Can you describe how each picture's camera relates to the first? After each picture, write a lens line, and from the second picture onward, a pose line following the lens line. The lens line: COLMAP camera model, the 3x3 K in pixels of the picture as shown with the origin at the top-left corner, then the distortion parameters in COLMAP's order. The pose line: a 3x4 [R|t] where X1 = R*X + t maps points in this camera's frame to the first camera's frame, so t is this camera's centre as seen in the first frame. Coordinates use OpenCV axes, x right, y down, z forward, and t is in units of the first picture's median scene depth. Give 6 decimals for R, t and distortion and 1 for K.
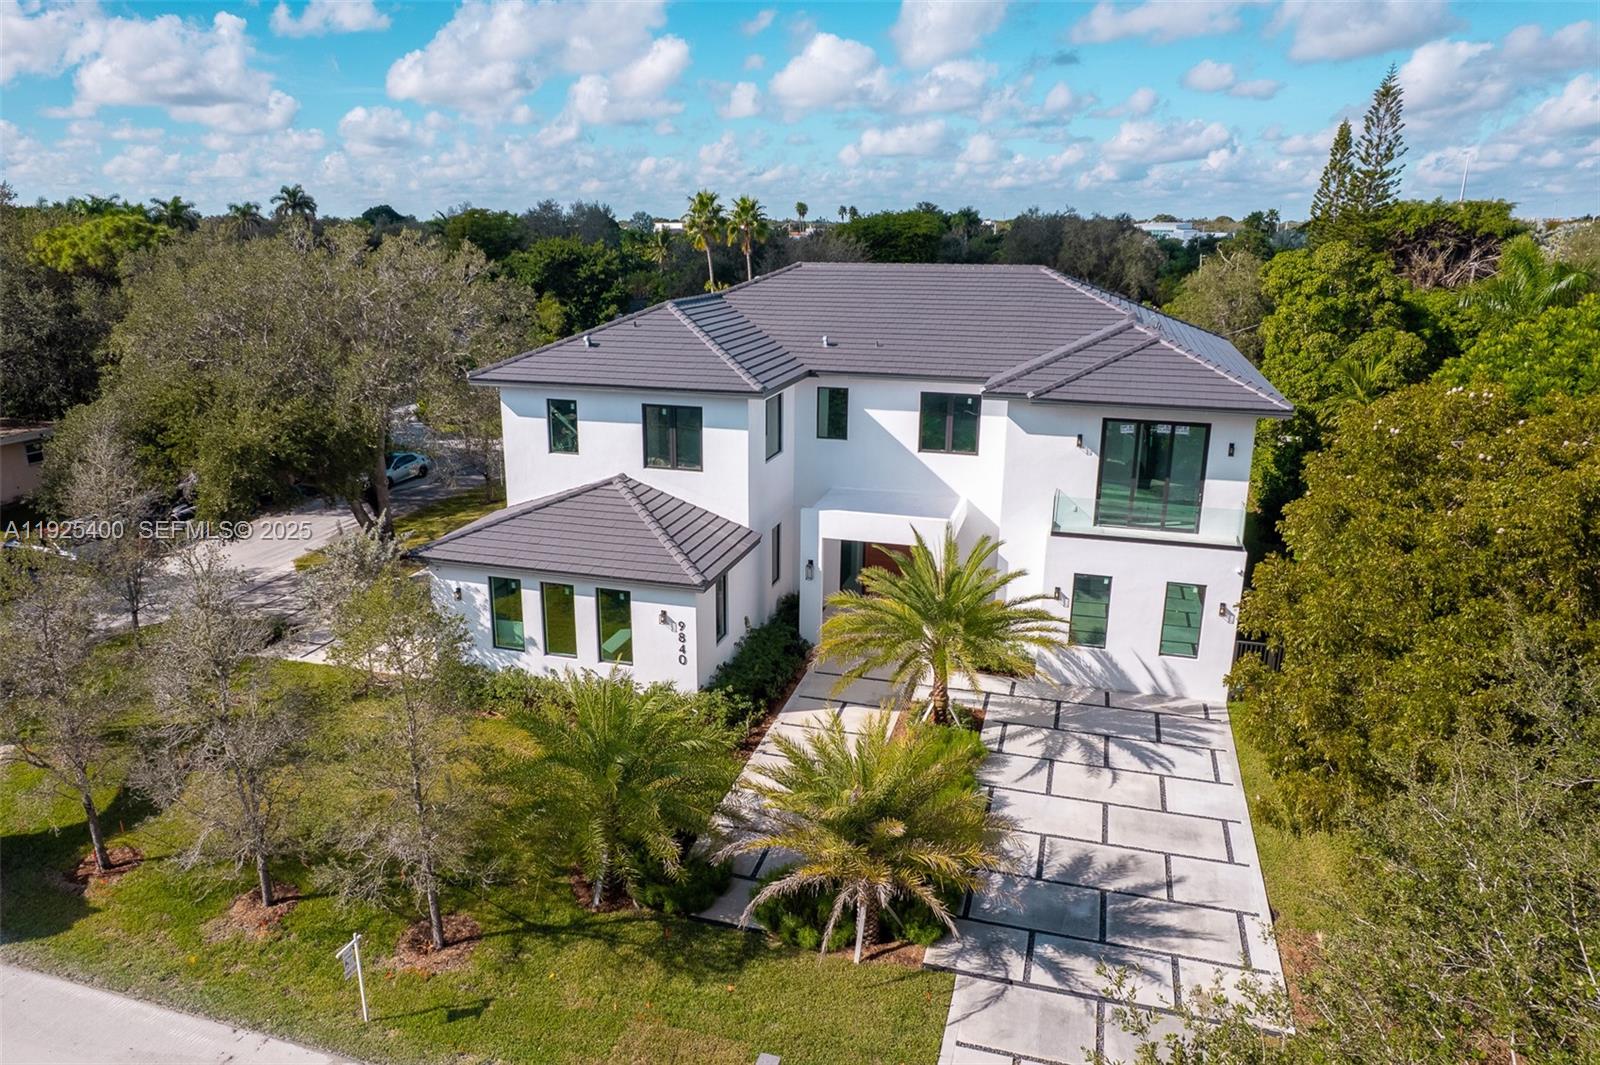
lens RADIAL K [[1080.8, 0, 757.7], [0, 1080.8, 529.6], [0, 0, 1]] dist [-0.079079, 0.080605]
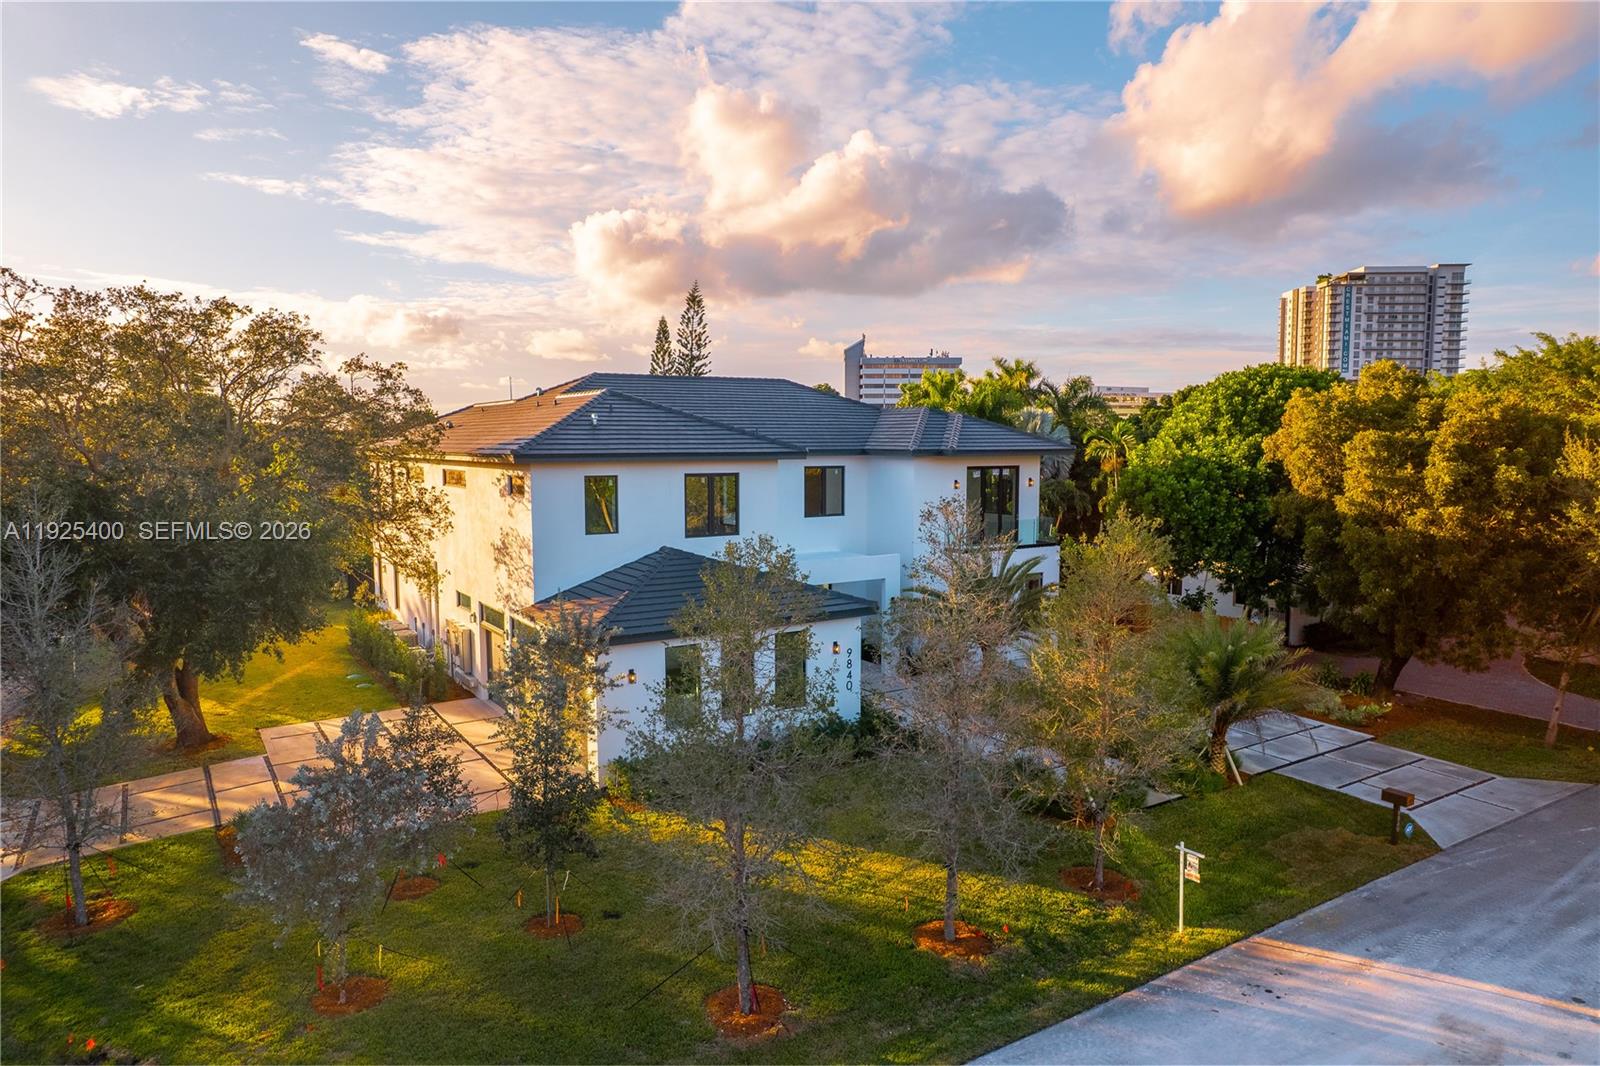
lens RADIAL K [[1016.1, 0, 791.8], [0, 1016.1, 531.9], [0, 0, 1]] dist [-0.062414, 0.056958]
pose [[0.639736, -0.070646, 0.765341, -0.838585], [0.211875, 0.973394, -0.087252, 0.045391], [-0.738815, 0.217975, 0.637683, 0.343780]]
